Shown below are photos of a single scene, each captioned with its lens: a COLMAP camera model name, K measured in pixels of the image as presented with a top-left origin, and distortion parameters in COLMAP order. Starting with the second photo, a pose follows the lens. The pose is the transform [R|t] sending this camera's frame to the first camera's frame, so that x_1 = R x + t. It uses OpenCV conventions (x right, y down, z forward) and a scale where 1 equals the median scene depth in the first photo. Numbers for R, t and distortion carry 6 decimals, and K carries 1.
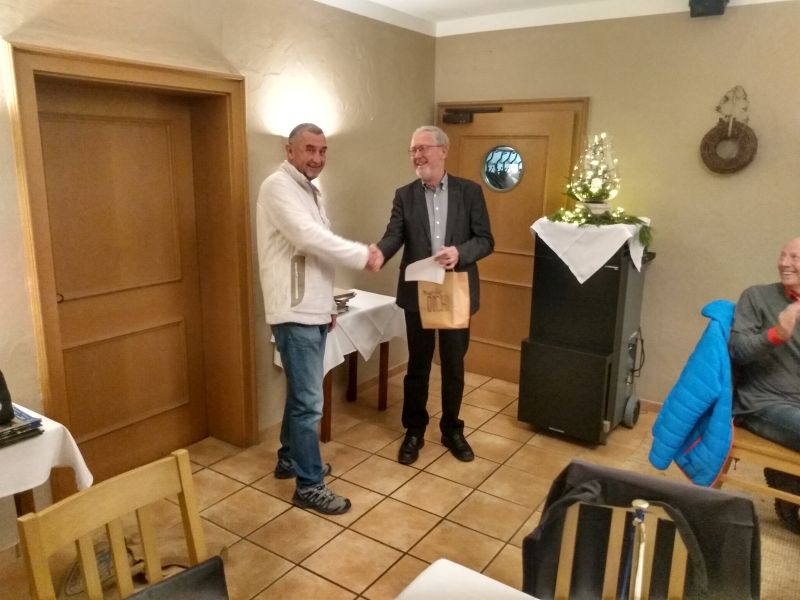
lens RADIAL K [[618.7, 0, 396.5], [0, 618.7, 297.4], [0, 0, 1]] dist [0.019230, -0.031955]
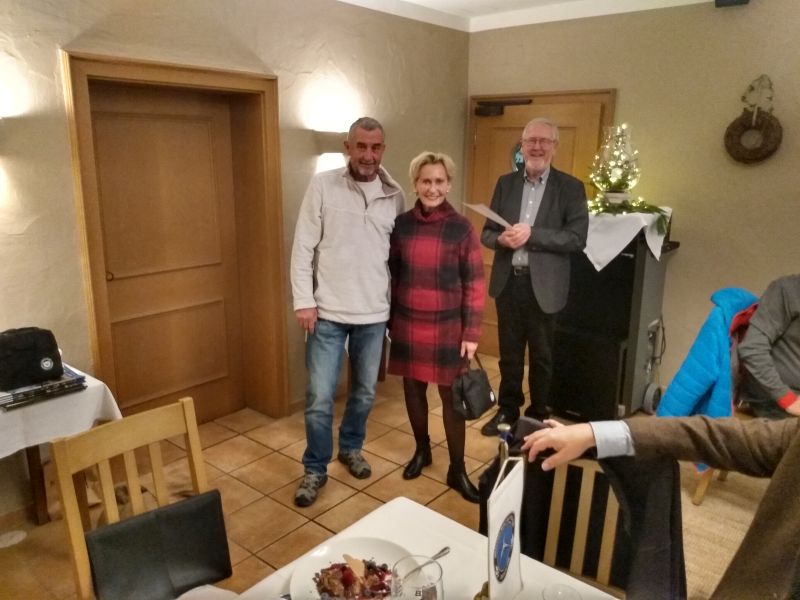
lens RADIAL K [[618.7, 0, 397.5], [0, 618.7, 297.2], [0, 0, 1]] dist [0.019230, -0.031955]
pose [[0.994995, 0.015816, -0.098663, 0.071167], [-0.014667, 0.999816, 0.012351, 0.013692], [0.098840, -0.010842, 0.995044, -0.058552]]
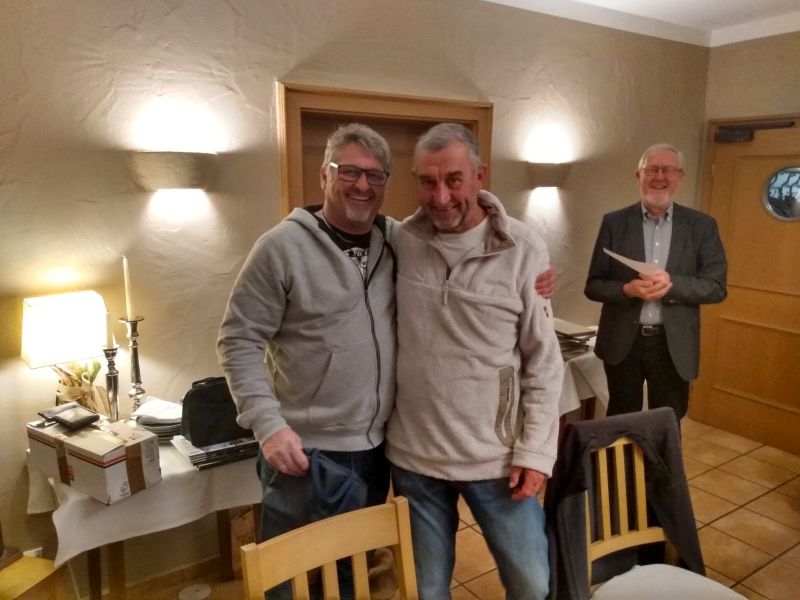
lens RADIAL K [[618.7, 0, 400.3], [0, 618.7, 297.9], [0, 0, 1]] dist [0.019230, -0.031955]
pose [[0.929467, 0.054218, -0.364900, -0.007880], [-0.068170, 0.997349, -0.025452, -0.014534], [0.362553, 0.048532, 0.930699, 0.049910]]
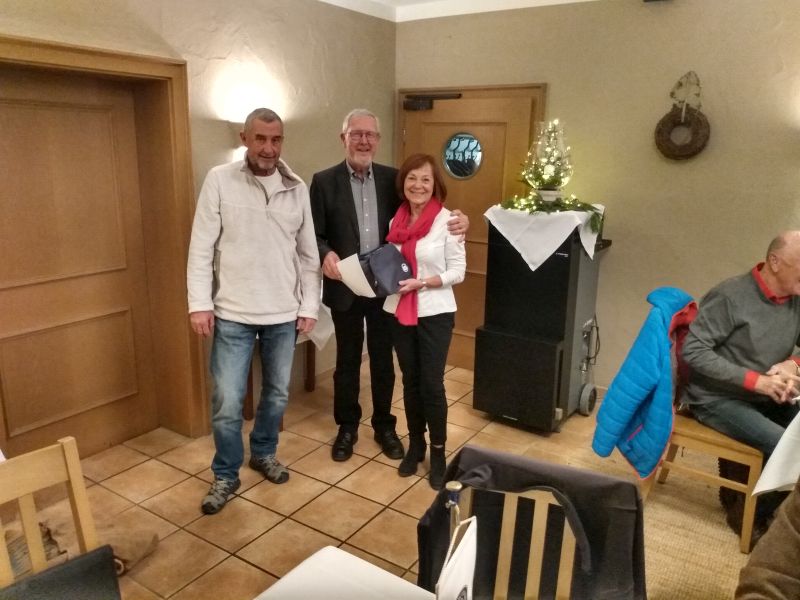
lens RADIAL K [[618.7, 0, 396.3], [0, 618.7, 297.6], [0, 0, 1]] dist [0.019230, -0.031955]
pose [[0.999923, -0.003351, 0.011972, 0.068535], [0.003158, 0.999865, 0.016101, 0.003563], [-0.012024, -0.016062, 0.999799, 0.007537]]
